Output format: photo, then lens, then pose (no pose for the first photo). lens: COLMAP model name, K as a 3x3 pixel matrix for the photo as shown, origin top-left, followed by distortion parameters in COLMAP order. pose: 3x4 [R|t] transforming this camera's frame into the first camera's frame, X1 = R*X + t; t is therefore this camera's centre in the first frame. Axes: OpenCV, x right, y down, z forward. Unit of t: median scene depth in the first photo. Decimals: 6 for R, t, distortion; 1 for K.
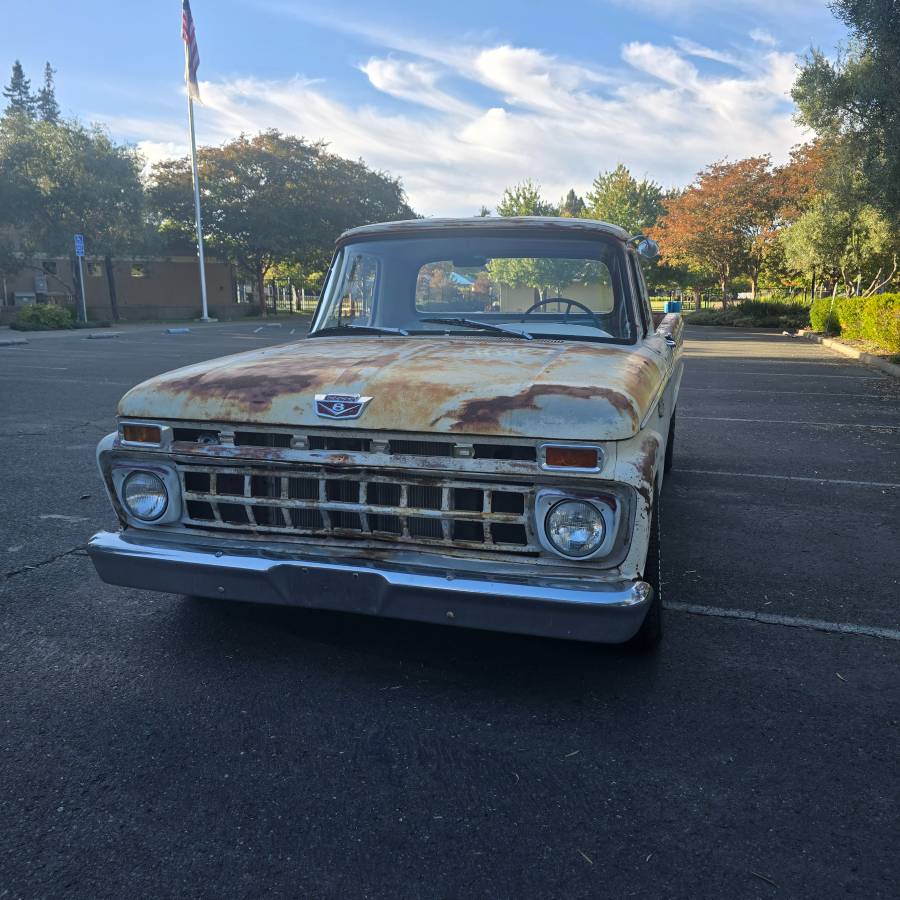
lens RADIAL K [[805.9, 0, 456.8], [0, 805.9, 448.3], [0, 0, 1]] dist [0.088067, -0.103436]
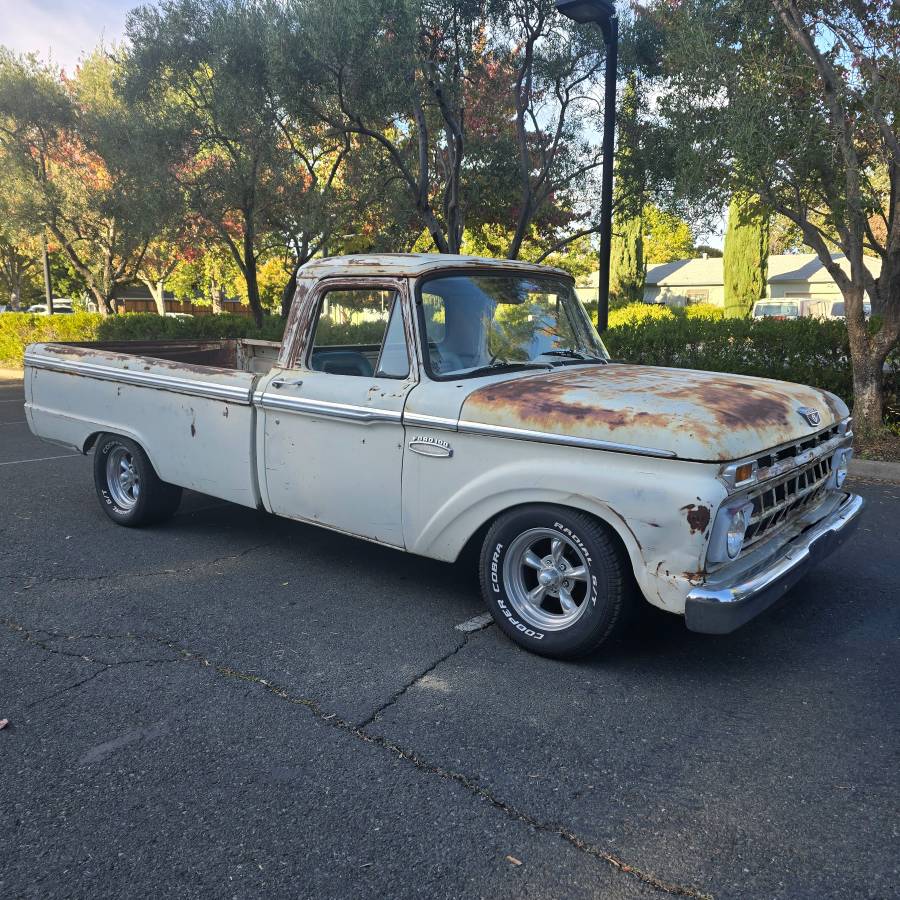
lens RADIAL K [[811.4, 0, 463.8], [0, 811.4, 457.9], [0, 0, 1]] dist [0.108271, -0.149275]
pose [[0.366023, -0.164893, 0.915880, -1.529400], [0.170668, 0.979379, 0.108119, -0.218305], [-0.914822, 0.116737, 0.386618, 0.955030]]
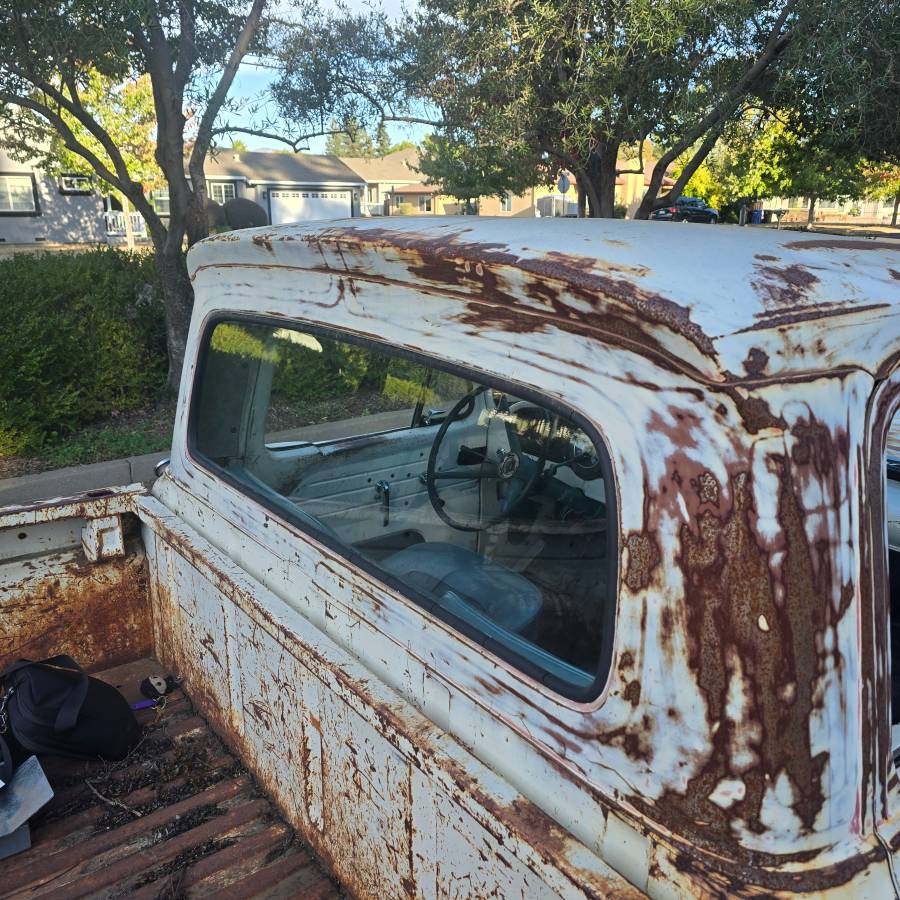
lens RADIAL K [[816.4, 0, 453.4], [0, 816.4, 460.2], [0, 0, 1]] dist [0.088006, -0.101341]
pose [[-0.806452, -0.171773, 0.565800, -0.222743], [0.122665, 0.887458, 0.444265, -0.563481], [-0.578437, 0.427682, -0.694621, 2.099614]]
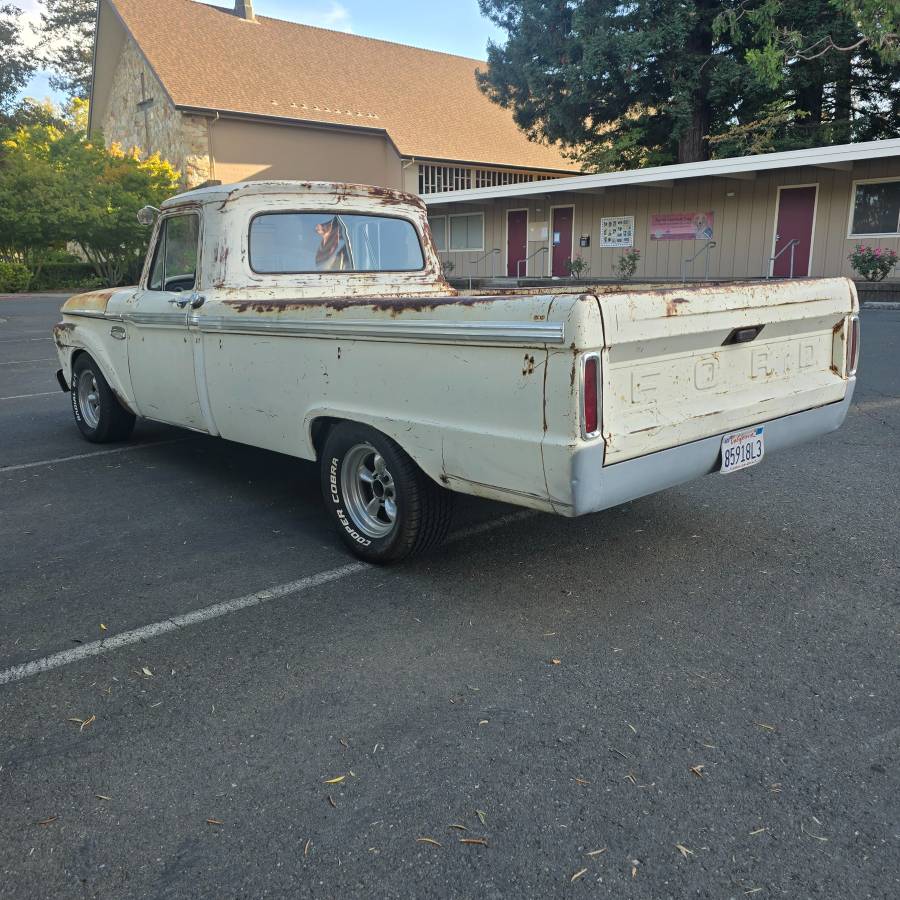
lens RADIAL K [[807.2, 0, 436.3], [0, 807.2, 453.3], [0, 0, 1]] dist [0.092638, -0.120456]
pose [[-0.538862, 0.203487, -0.817447, 1.560382], [-0.145965, 0.933154, 0.328510, -0.543994], [0.829652, 0.296340, -0.473139, 2.937410]]
